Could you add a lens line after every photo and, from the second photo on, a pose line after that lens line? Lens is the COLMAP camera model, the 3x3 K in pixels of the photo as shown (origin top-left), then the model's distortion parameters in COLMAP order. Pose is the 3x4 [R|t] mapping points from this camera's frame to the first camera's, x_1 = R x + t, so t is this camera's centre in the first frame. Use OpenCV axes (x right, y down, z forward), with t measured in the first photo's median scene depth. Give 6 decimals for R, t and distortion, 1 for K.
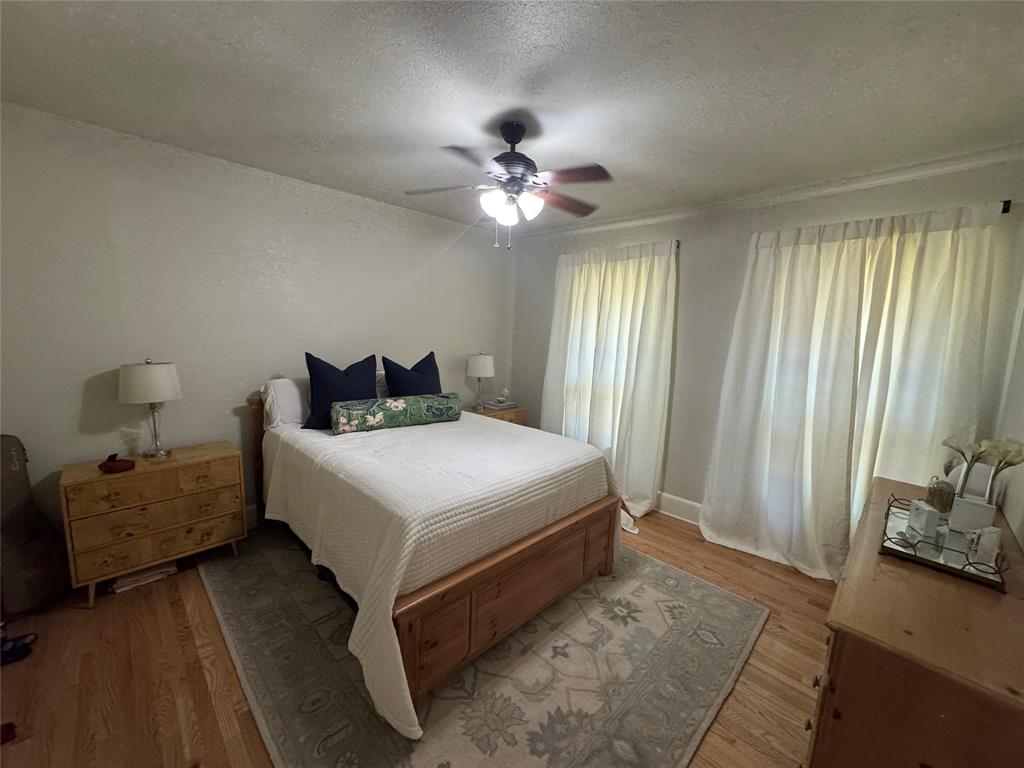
lens RADIAL K [[409.5, 0, 511.5], [0, 409.5, 381.4], [0, 0, 1]] dist [-0.000449, 0.000080]
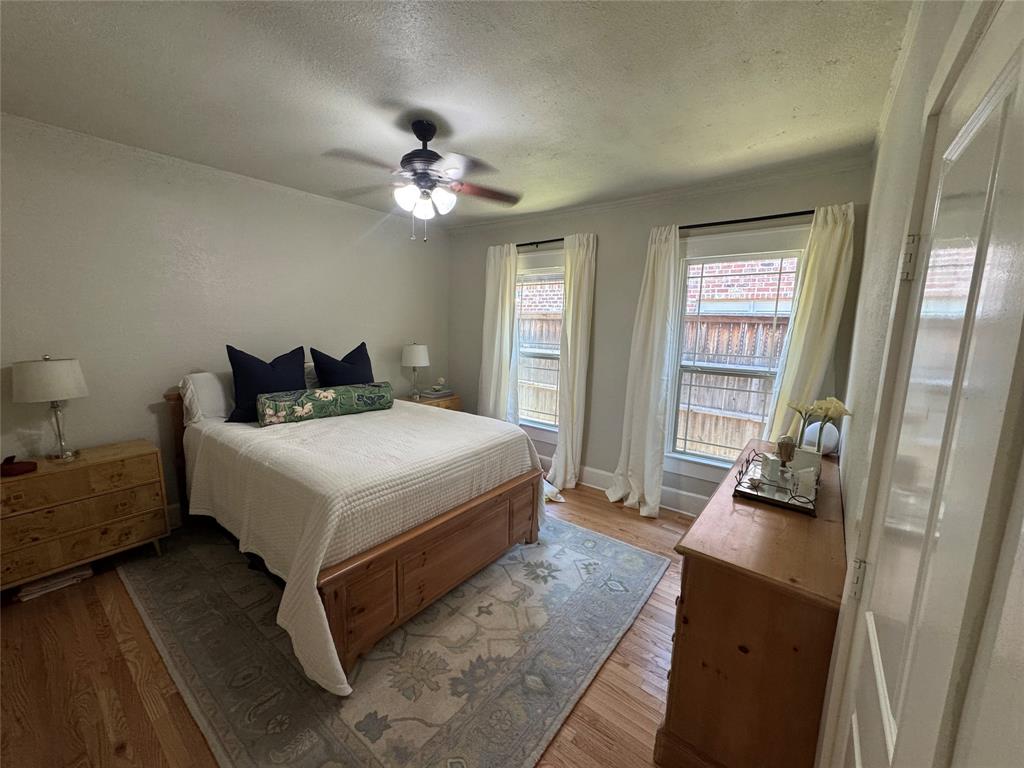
lens RADIAL K [[409.5, 0, 511.5], [0, 409.5, 381.4], [0, 0, 1]] dist [-0.000449, 0.000080]
pose [[0.991973, -0.033935, 0.121810, 0.075522], [0.031351, 0.999242, 0.023066, 0.021269], [-0.122500, -0.019062, 0.992285, -0.087539]]
